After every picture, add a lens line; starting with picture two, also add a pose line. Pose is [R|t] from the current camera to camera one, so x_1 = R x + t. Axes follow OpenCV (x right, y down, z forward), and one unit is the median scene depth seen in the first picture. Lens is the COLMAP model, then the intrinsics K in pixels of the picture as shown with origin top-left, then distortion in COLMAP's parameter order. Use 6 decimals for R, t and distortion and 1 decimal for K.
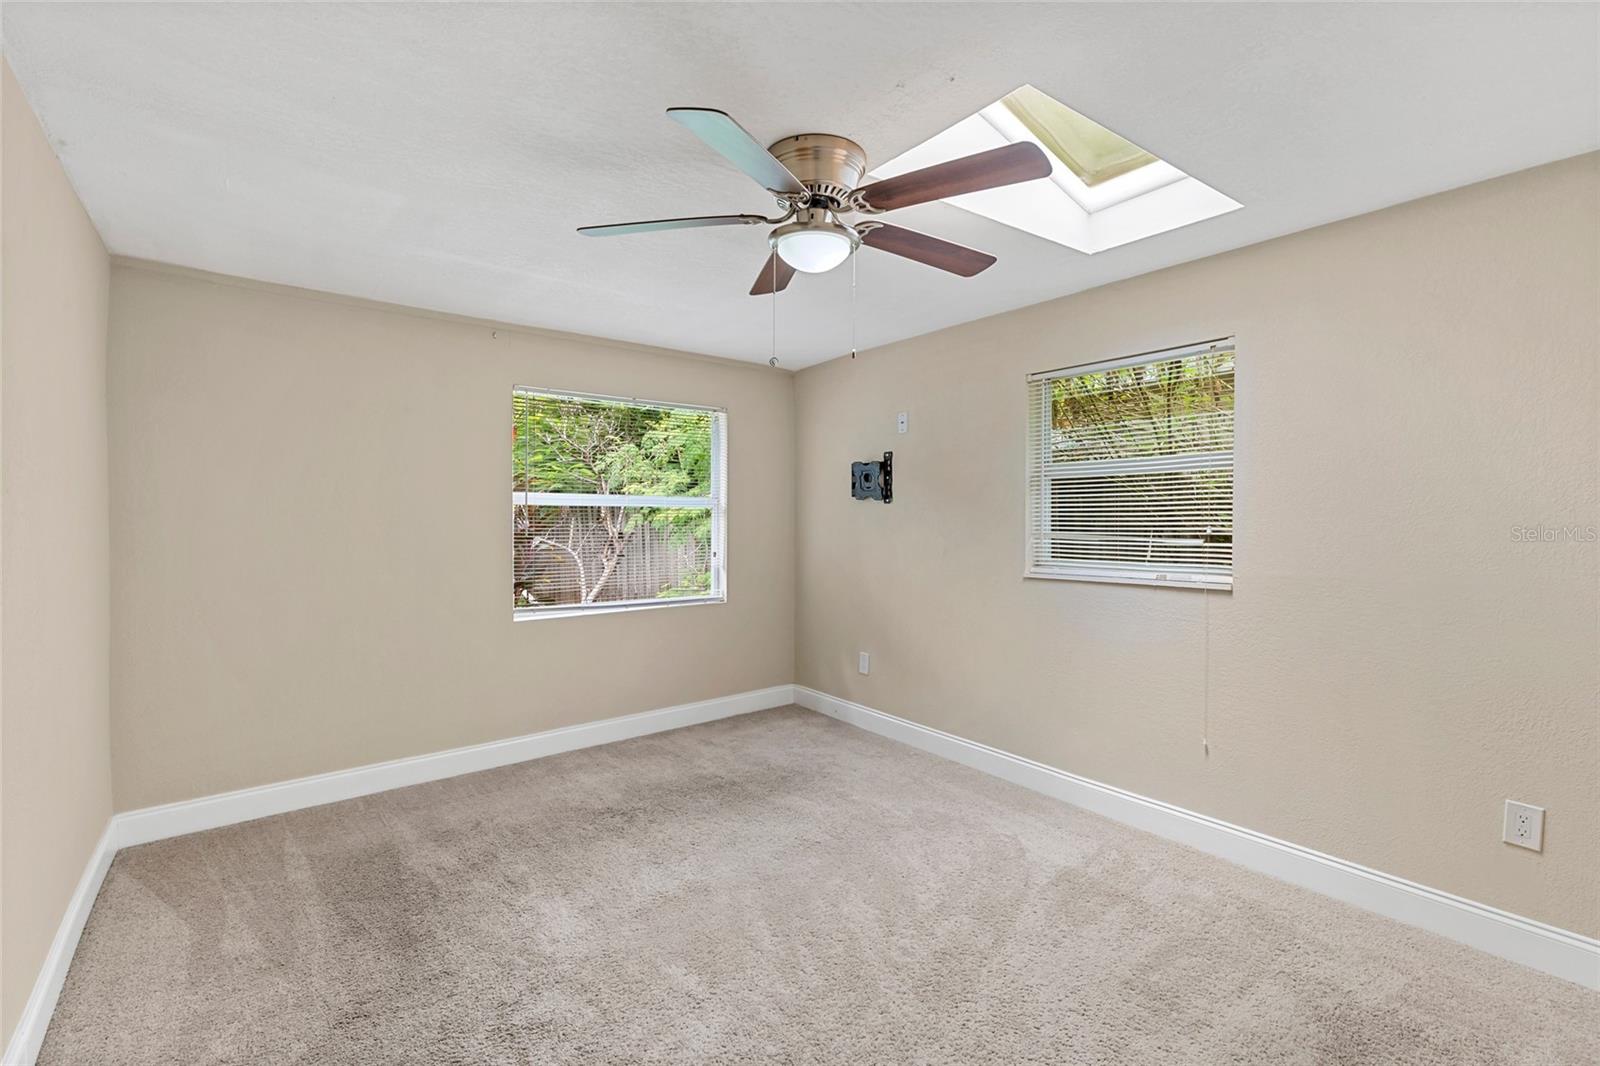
lens RADIAL K [[721.3, 0, 812.3], [0, 721.3, 526.0], [0, 0, 1]] dist [0.002182, -0.000330]
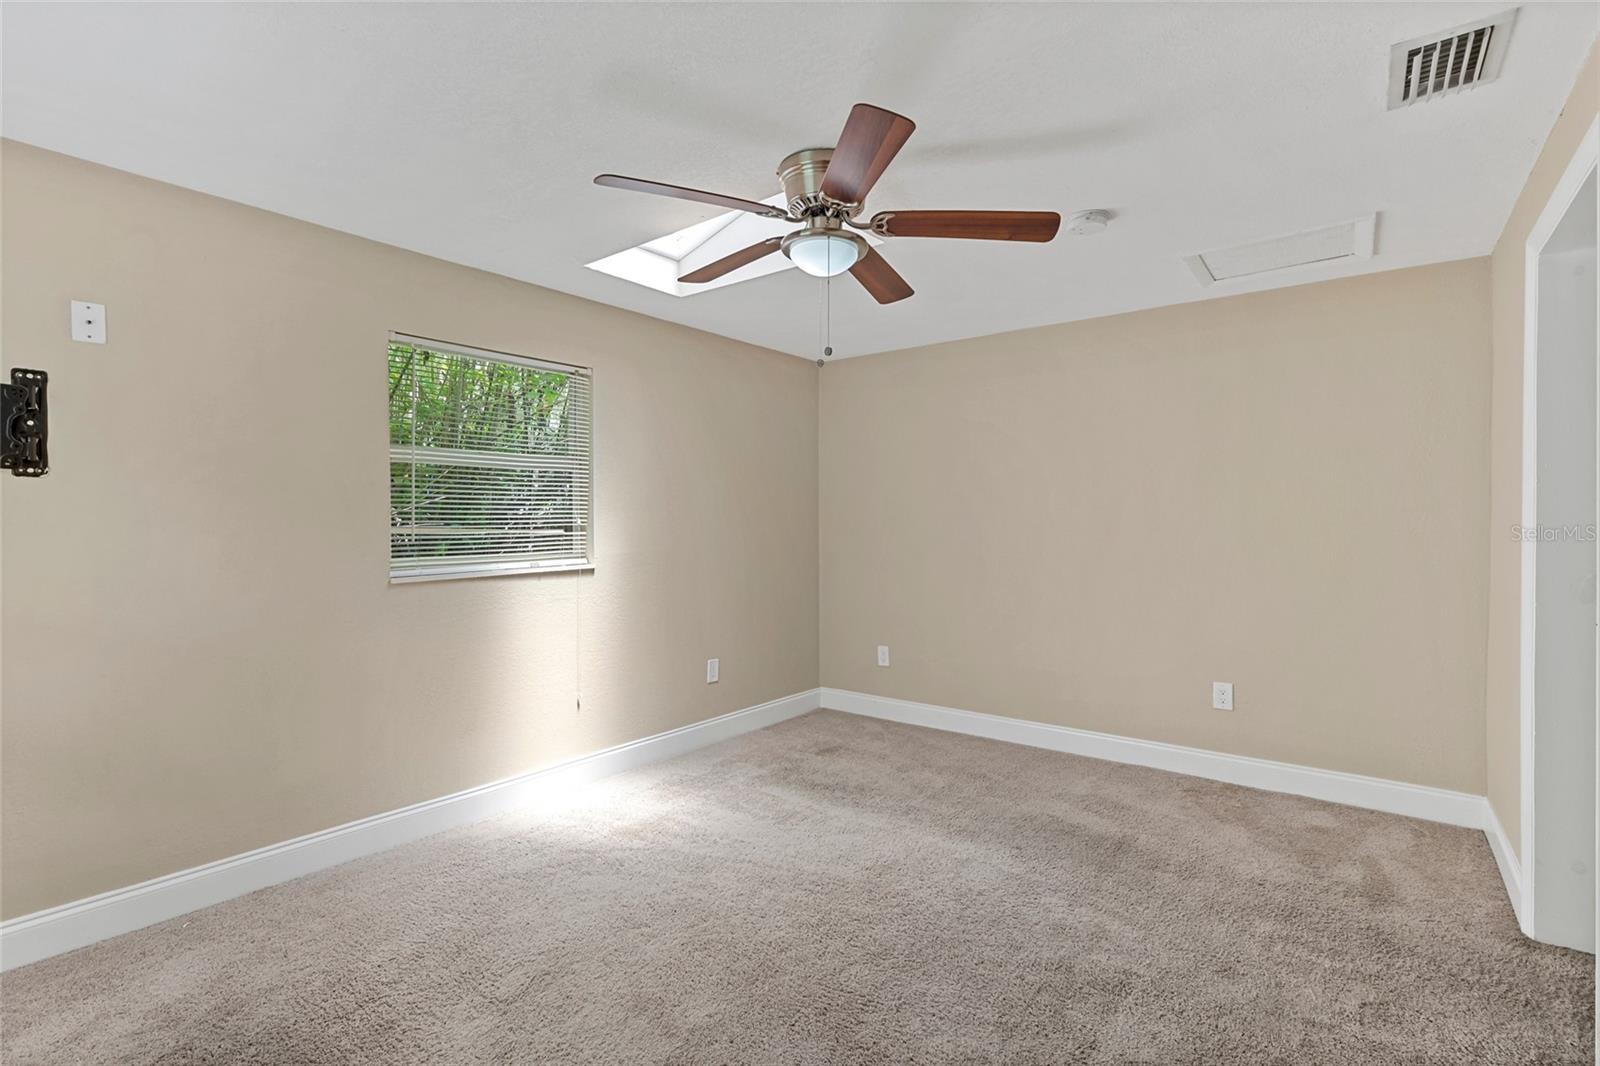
lens RADIAL K [[721.3, 0, 812.3], [0, 721.3, 526.0], [0, 0, 1]] dist [0.002182, -0.000330]
pose [[-0.229028, -0.007441, 0.973391, -0.605724], [0.011783, 0.999876, 0.010416, 0.004565], [-0.973348, 0.013855, -0.228912, 0.746869]]
